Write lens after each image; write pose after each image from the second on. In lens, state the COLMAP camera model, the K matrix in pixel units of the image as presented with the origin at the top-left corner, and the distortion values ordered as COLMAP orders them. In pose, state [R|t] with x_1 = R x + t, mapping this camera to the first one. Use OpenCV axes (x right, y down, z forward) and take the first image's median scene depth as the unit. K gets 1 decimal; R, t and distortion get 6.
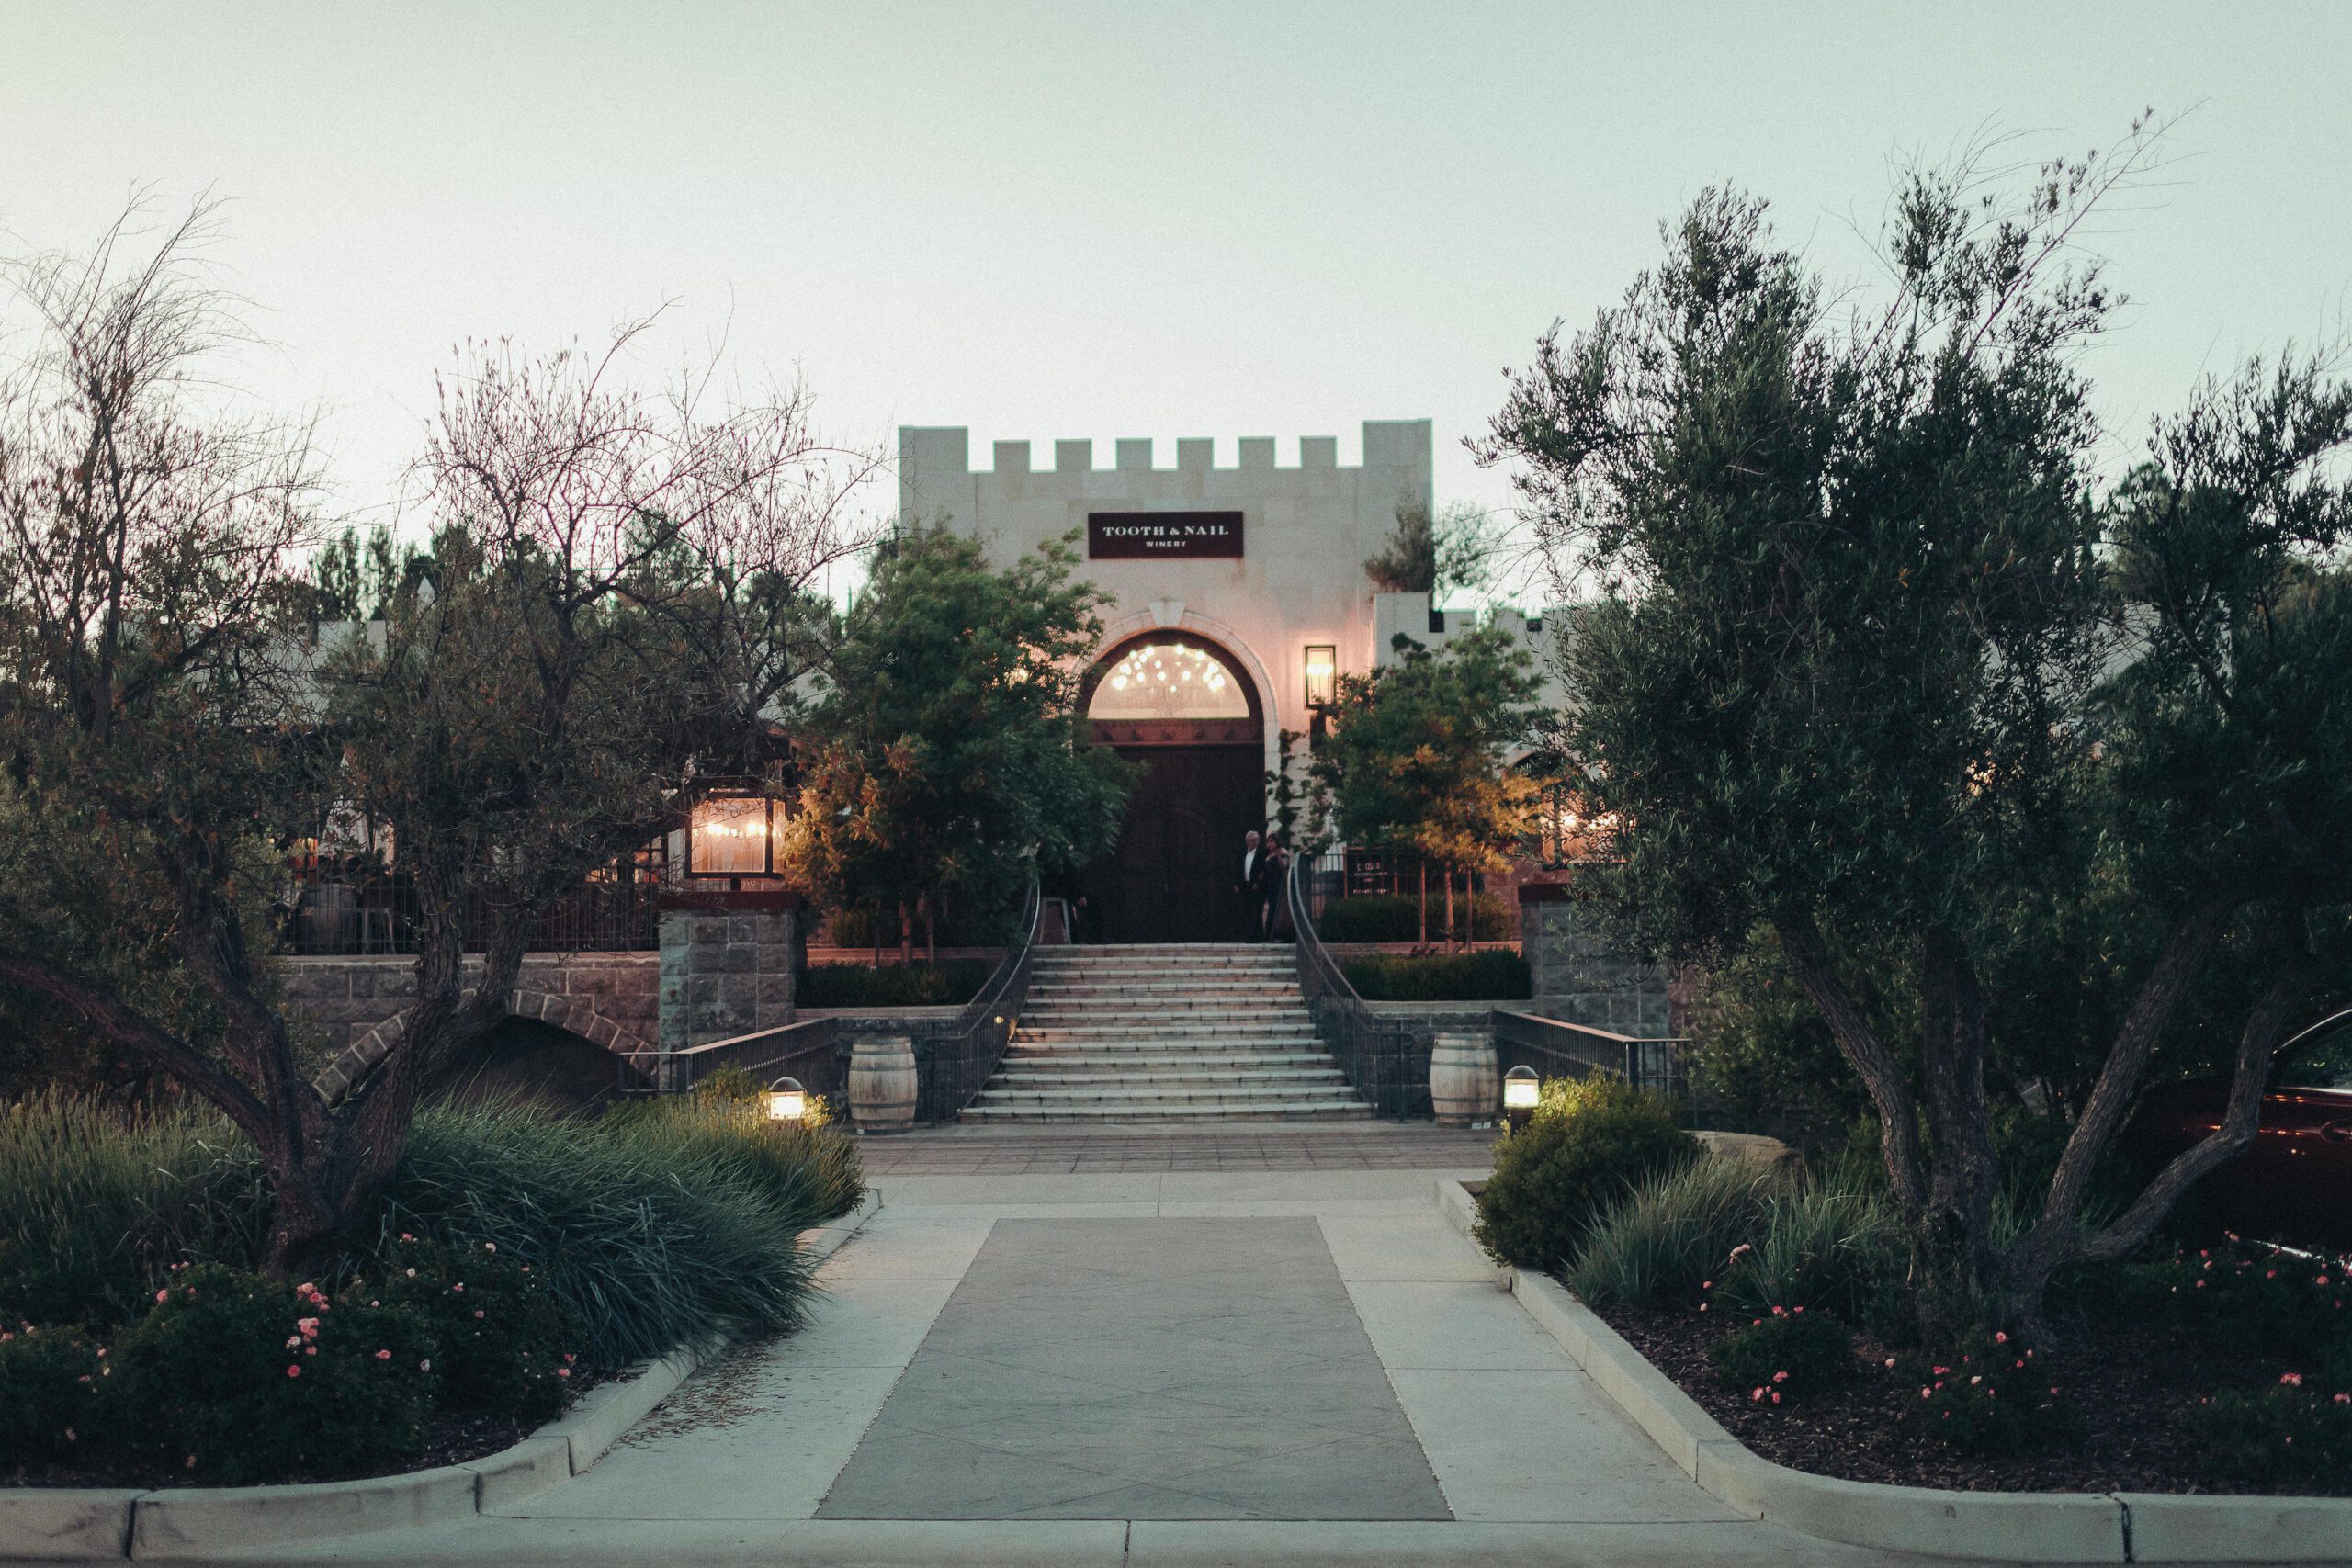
lens RADIAL K [[2359.2, 0, 1176.0], [0, 2359.2, 784.0], [0, 0, 1]] dist [-0.014239, 0.034179]
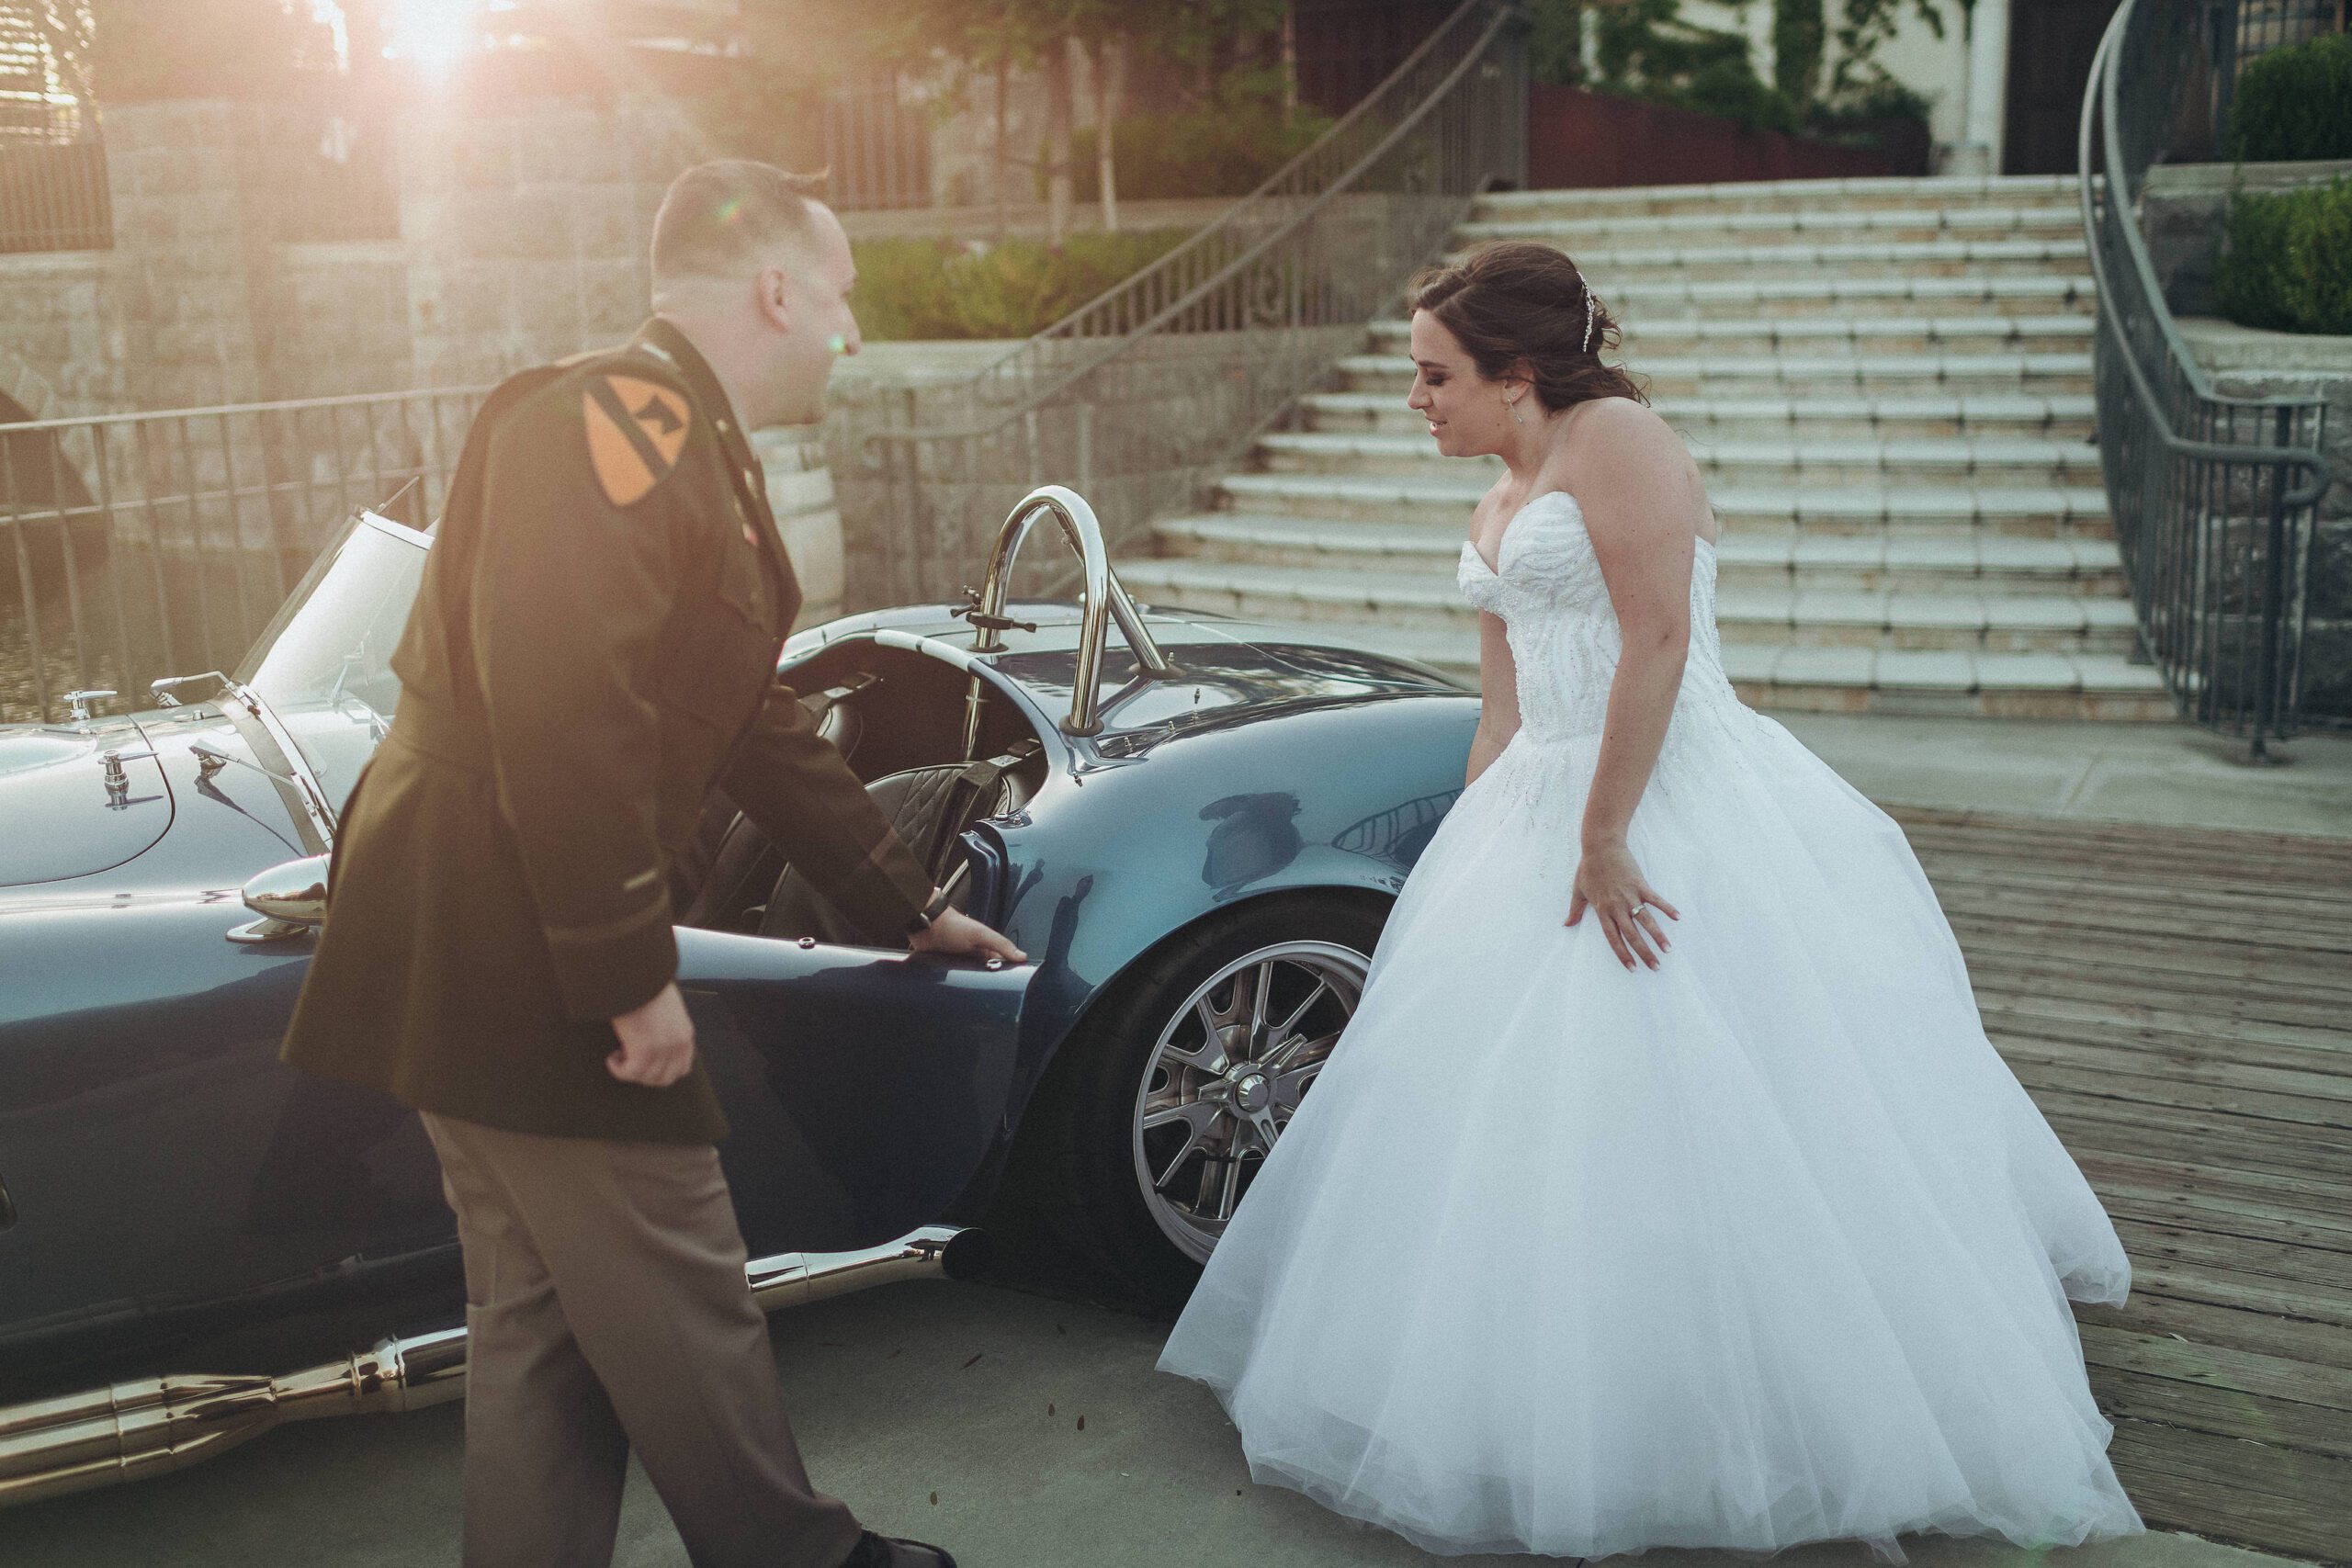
lens RADIAL K [[2359.2, 0, 1176.0], [0, 2359.2, 784.0], [0, 0, 1]] dist [-0.014239, 0.034179]
pose [[0.887608, 0.090878, -0.451546, 0.092094], [0.040212, 0.961310, 0.272518, 0.053099], [0.458842, -0.260046, 0.849612, 0.589762]]
